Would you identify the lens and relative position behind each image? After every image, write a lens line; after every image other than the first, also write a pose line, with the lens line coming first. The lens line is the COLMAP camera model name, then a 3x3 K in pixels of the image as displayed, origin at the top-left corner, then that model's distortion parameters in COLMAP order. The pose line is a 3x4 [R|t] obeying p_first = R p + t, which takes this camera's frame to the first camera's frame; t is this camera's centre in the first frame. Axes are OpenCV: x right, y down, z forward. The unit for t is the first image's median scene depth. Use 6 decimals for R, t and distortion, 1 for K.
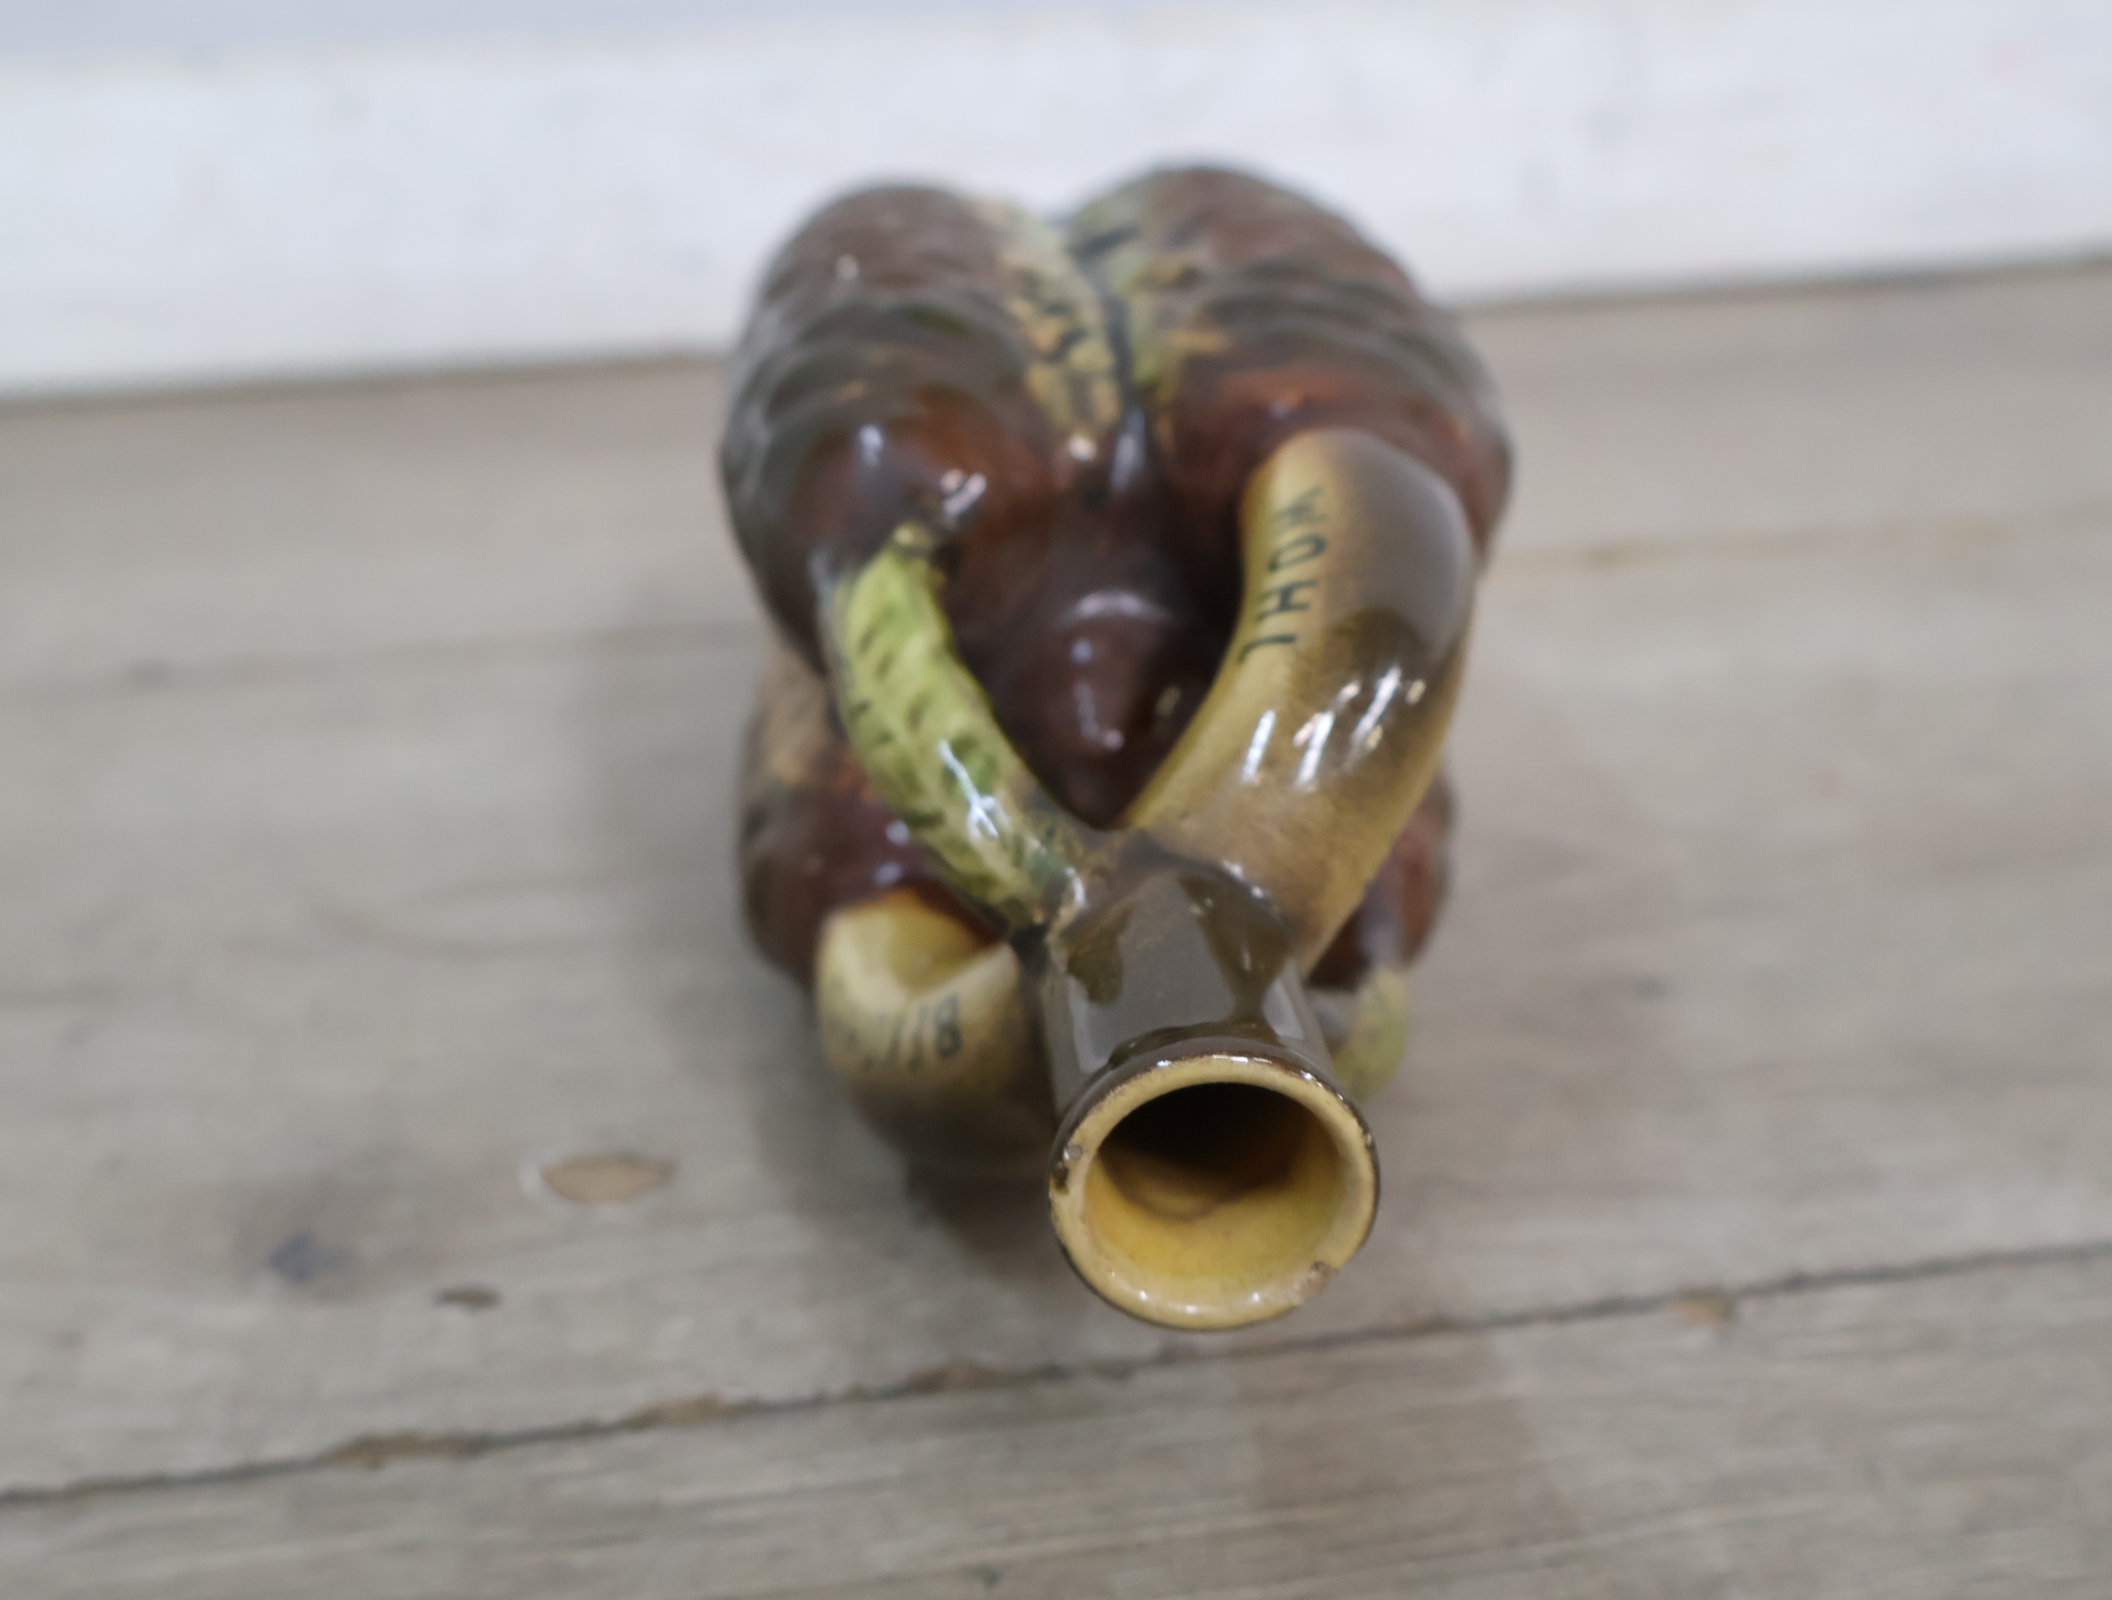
lens RADIAL K [[2380.0, 0, 1040.8], [0, 2380.0, 801.3], [0, 0, 1]] dist [0.012429, 0.000000]
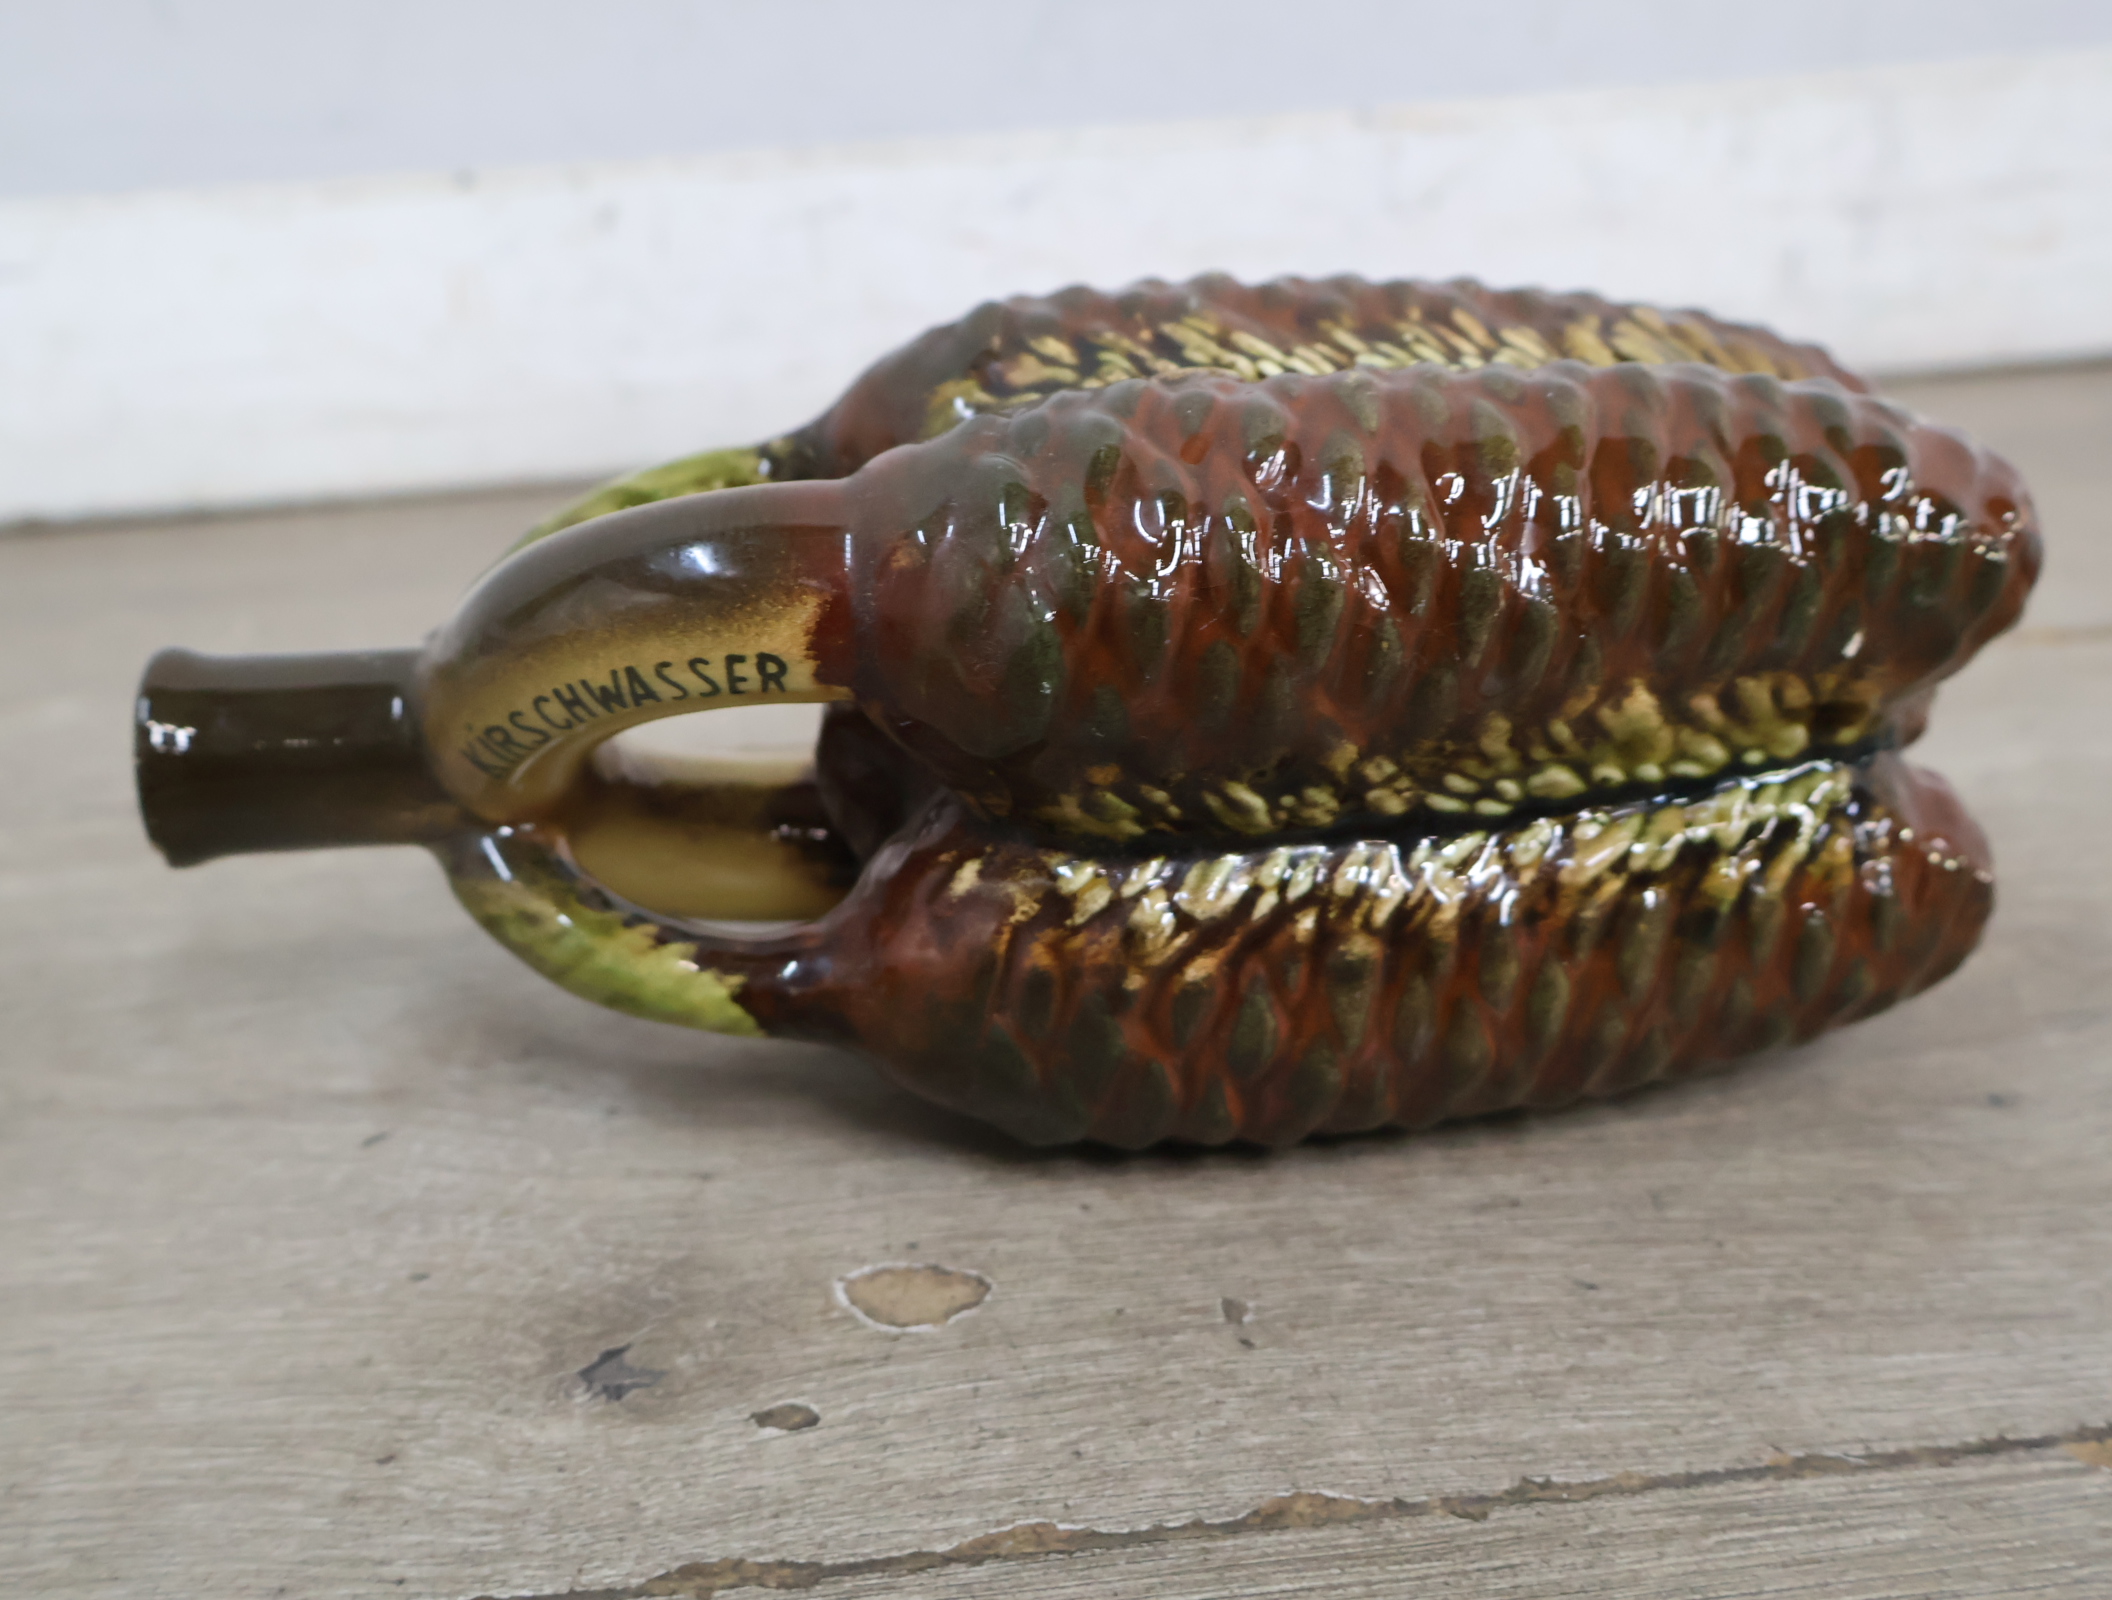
lens RADIAL K [[2380.0, 0, 1048.4], [0, 2380.0, 799.9], [0, 0, 1]] dist [0.012429, 0.000000]
pose [[0.997633, -0.004586, -0.068617, -0.065807], [0.001737, 0.999136, -0.041529, -0.002839], [0.068748, 0.041311, 0.996778, 0.029734]]
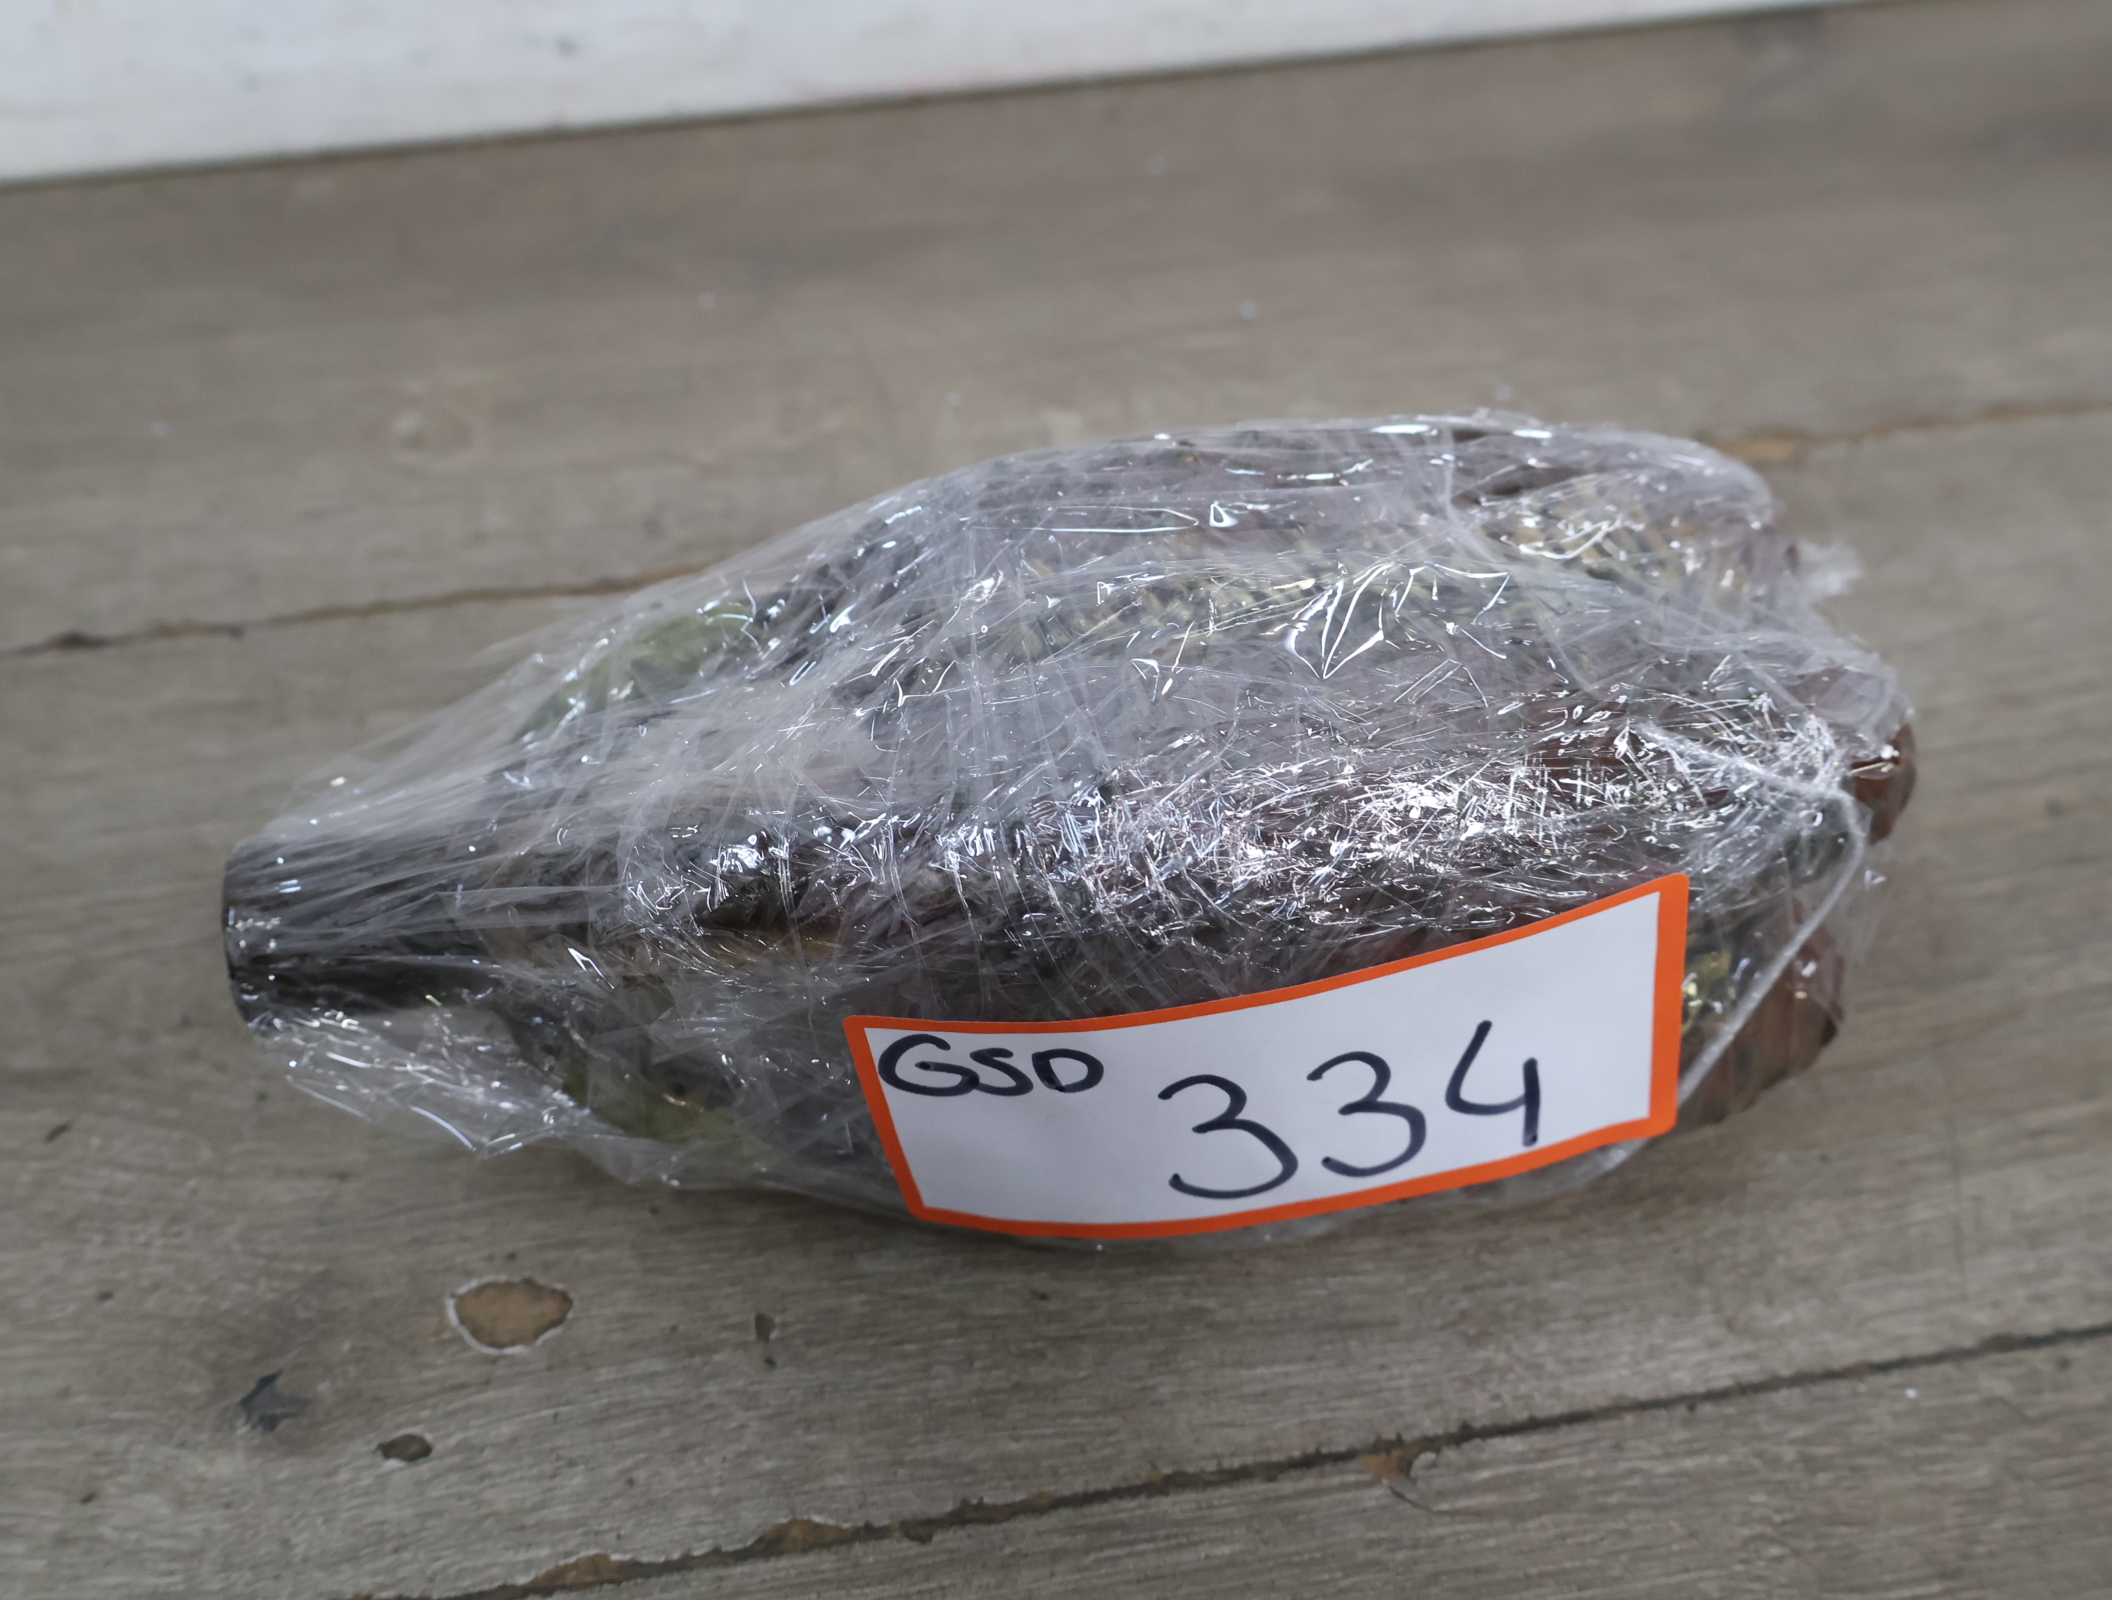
lens RADIAL K [[2380.0, 0, 1048.6], [0, 2380.0, 786.7], [0, 0, 1]] dist [0.012429, 0.000000]
pose [[0.999788, -0.007290, 0.019274, 0.074332], [0.001276, 0.955440, 0.295182, -0.489145], [-0.020567, -0.295094, 0.955247, -0.096331]]
